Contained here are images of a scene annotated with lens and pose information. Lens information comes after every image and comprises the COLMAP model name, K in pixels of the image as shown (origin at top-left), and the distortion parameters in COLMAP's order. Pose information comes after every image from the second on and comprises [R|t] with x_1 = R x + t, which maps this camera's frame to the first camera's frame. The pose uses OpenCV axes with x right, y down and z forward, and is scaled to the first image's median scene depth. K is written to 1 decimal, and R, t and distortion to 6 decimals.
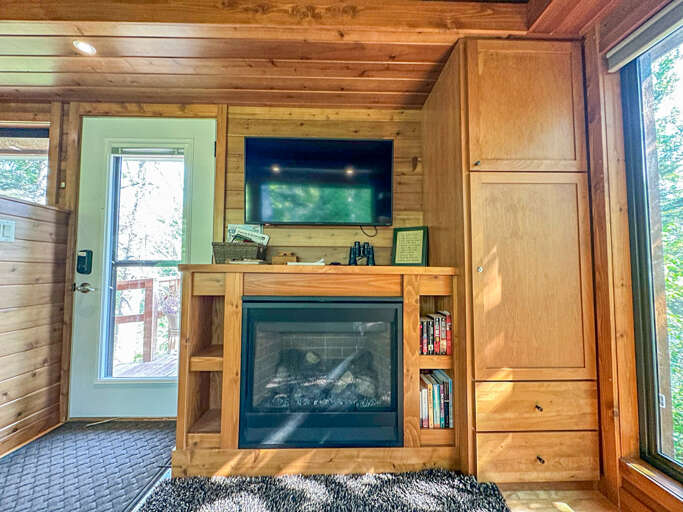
lens RADIAL K [[272.9, 0, 342.4], [0, 272.9, 255.4], [0, 0, 1]] dist [-0.002173, -0.000178]
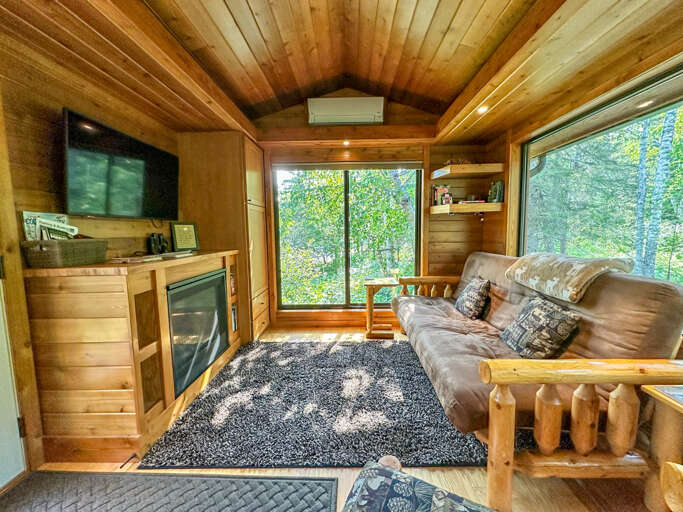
lens RADIAL K [[272.9, 0, 342.4], [0, 272.9, 255.4], [0, 0, 1]] dist [-0.002173, -0.000178]
pose [[0.050216, -0.094648, 0.994244, -1.117120], [-0.035591, 0.994698, 0.096489, -0.098780], [-0.998104, -0.040231, 0.046581, 0.114619]]
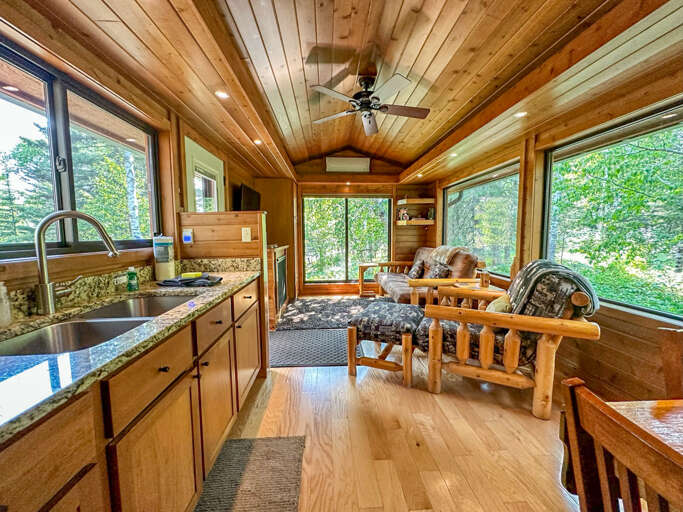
lens RADIAL K [[272.9, 0, 342.4], [0, 272.9, 255.4], [0, 0, 1]] dist [-0.002173, -0.000178]
pose [[-0.035547, -0.087183, 0.995558, -2.291011], [-0.043797, 0.995366, 0.085603, -0.113883], [-0.998408, -0.040560, -0.039200, 0.335381]]
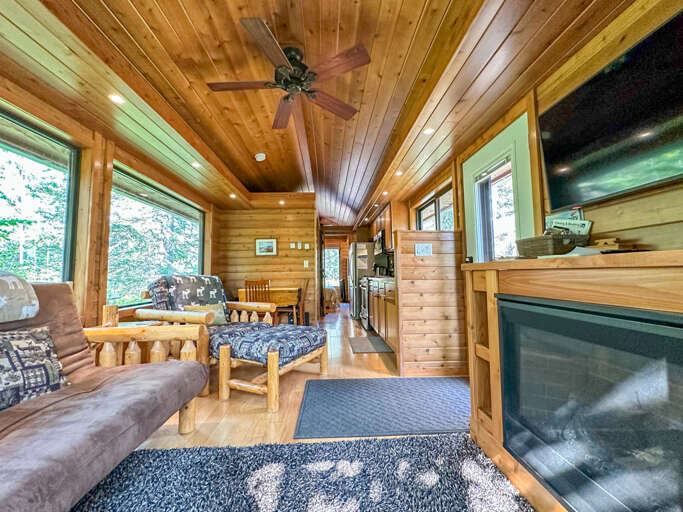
lens RADIAL K [[279.6, 0, 341.5], [0, 279.6, 256.0], [0, 0, 1]] dist [-0.000497, -0.000060]
pose [[0.028205, -0.071934, -0.997011, 0.472097], [0.062563, 0.995579, -0.070060, 0.035530], [0.997642, -0.060400, 0.032581, 0.296354]]
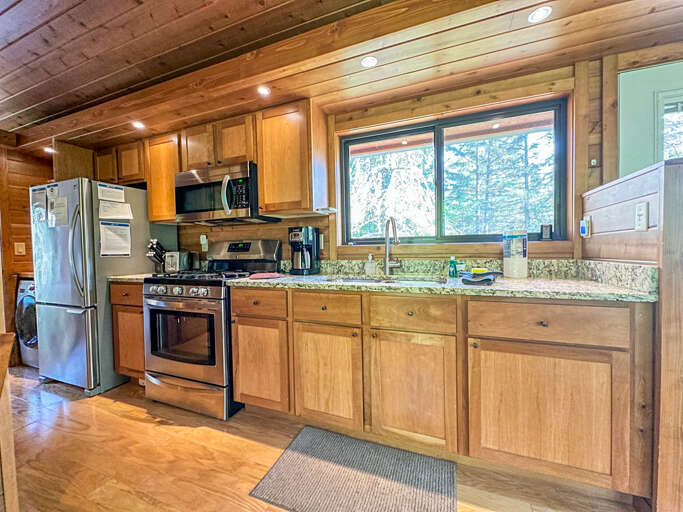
lens RADIAL K [[272.9, 0, 342.4], [0, 272.9, 255.4], [0, 0, 1]] dist [-0.002173, -0.000178]
pose [[0.920628, -0.012987, -0.390225, -1.435789], [0.044518, 0.996420, 0.071867, -0.069942], [0.387895, -0.083535, 0.917911, -0.094464]]
